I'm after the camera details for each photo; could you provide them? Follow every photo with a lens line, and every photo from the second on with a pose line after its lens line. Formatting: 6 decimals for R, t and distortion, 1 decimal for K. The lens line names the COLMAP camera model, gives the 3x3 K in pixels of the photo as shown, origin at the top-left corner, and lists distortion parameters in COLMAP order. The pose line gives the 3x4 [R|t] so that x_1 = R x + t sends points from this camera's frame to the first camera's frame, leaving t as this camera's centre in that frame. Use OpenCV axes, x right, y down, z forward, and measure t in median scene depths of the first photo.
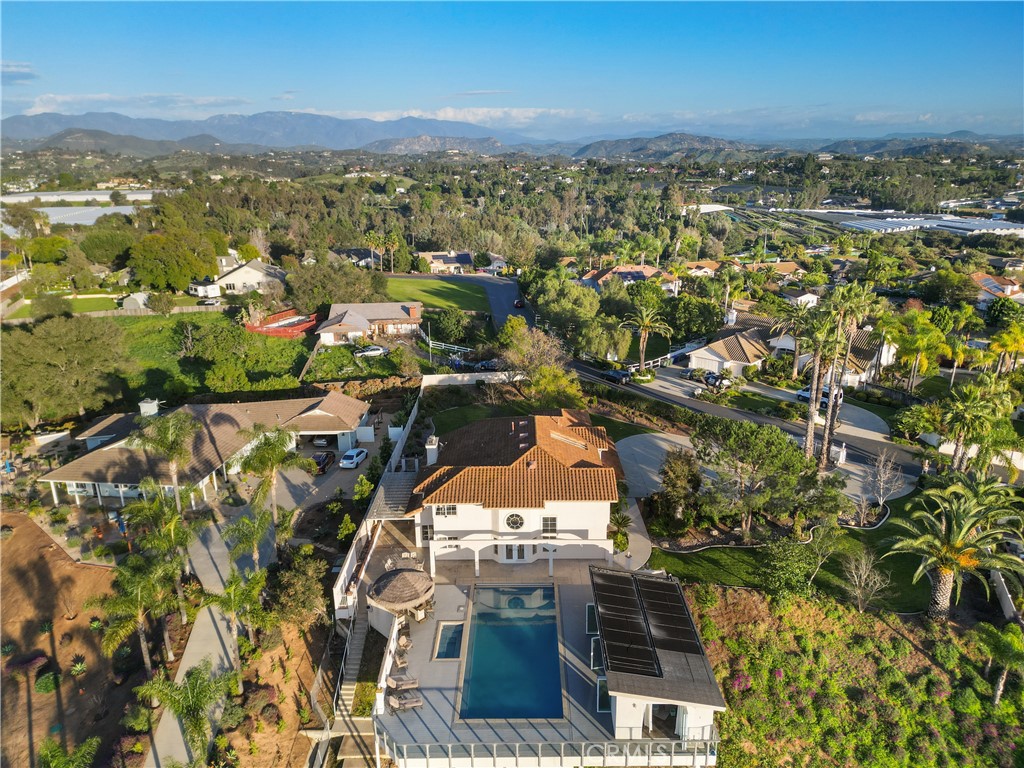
lens RADIAL K [[707.6, 0, 509.4], [0, 707.6, 381.9], [0, 0, 1]] dist [0.076067, -0.071092]
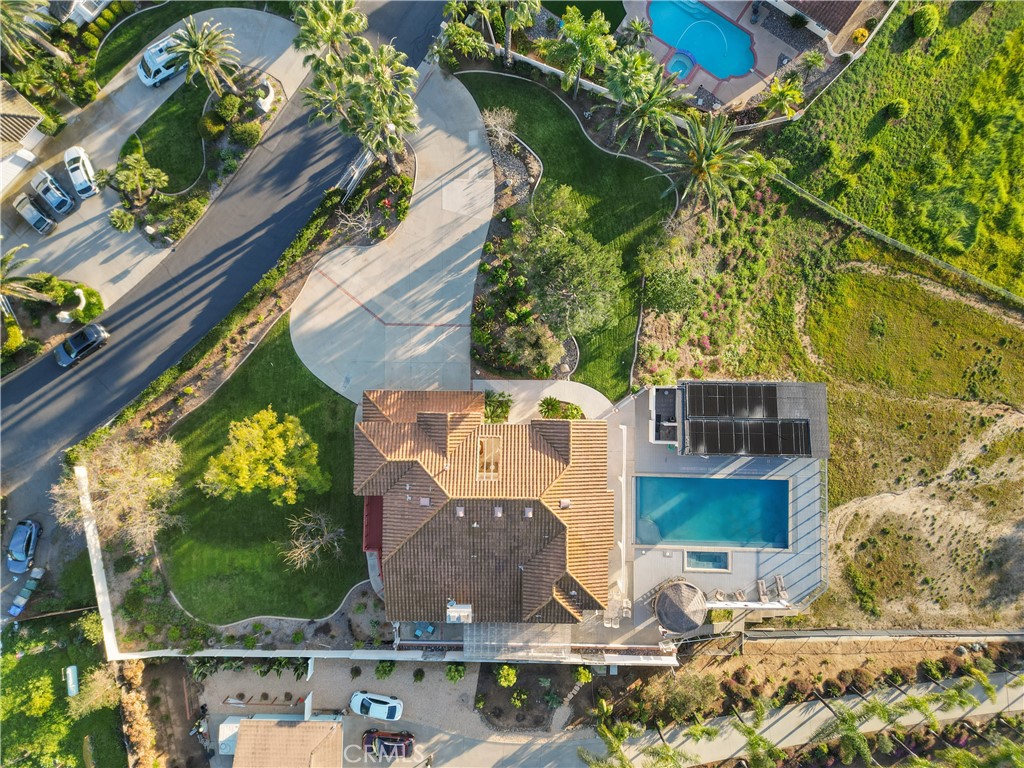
lens RADIAL K [[707.6, 0, 509.4], [0, 707.6, 381.9], [0, 0, 1]] dist [0.076067, -0.071092]
pose [[0.000810, -0.999728, 0.023318, 0.221848], [0.316648, 0.022374, 0.948279, -1.041640], [-0.948543, 0.006616, 0.316580, 0.964891]]
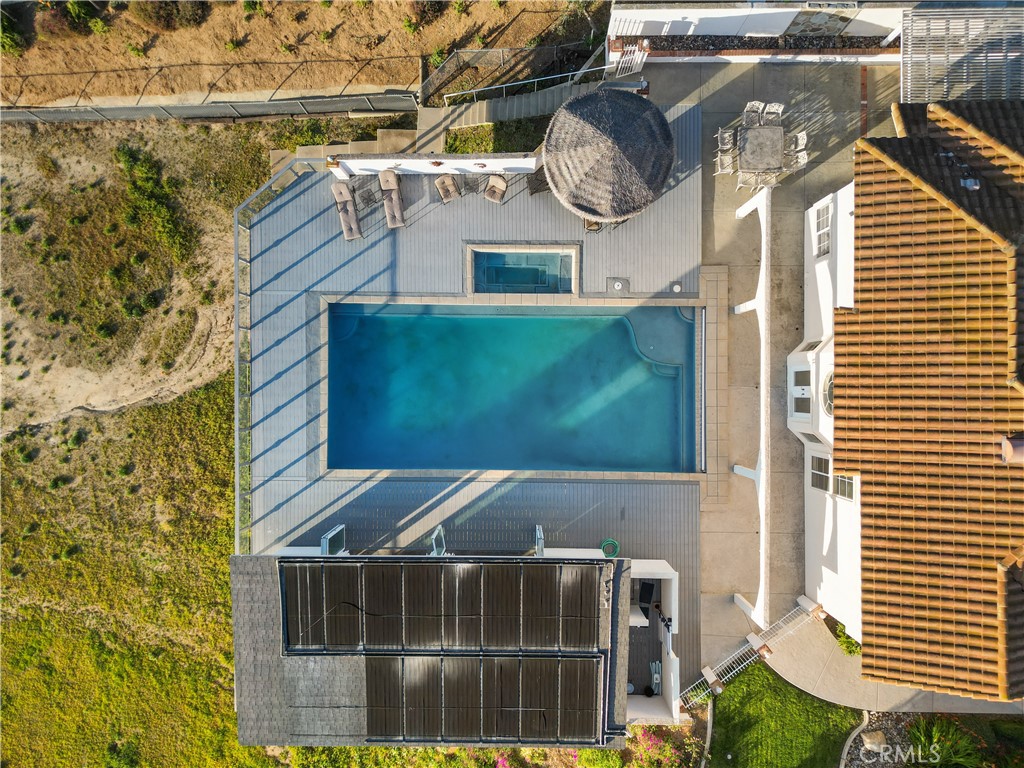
lens RADIAL K [[707.6, 0, 509.4], [0, 707.6, 381.9], [0, 0, 1]] dist [0.076067, -0.071092]
pose [[0.008298, 0.999954, 0.004899, -0.002382], [-0.295889, -0.002225, 0.955220, -0.154513], [0.955186, -0.009376, 0.295857, 0.864960]]
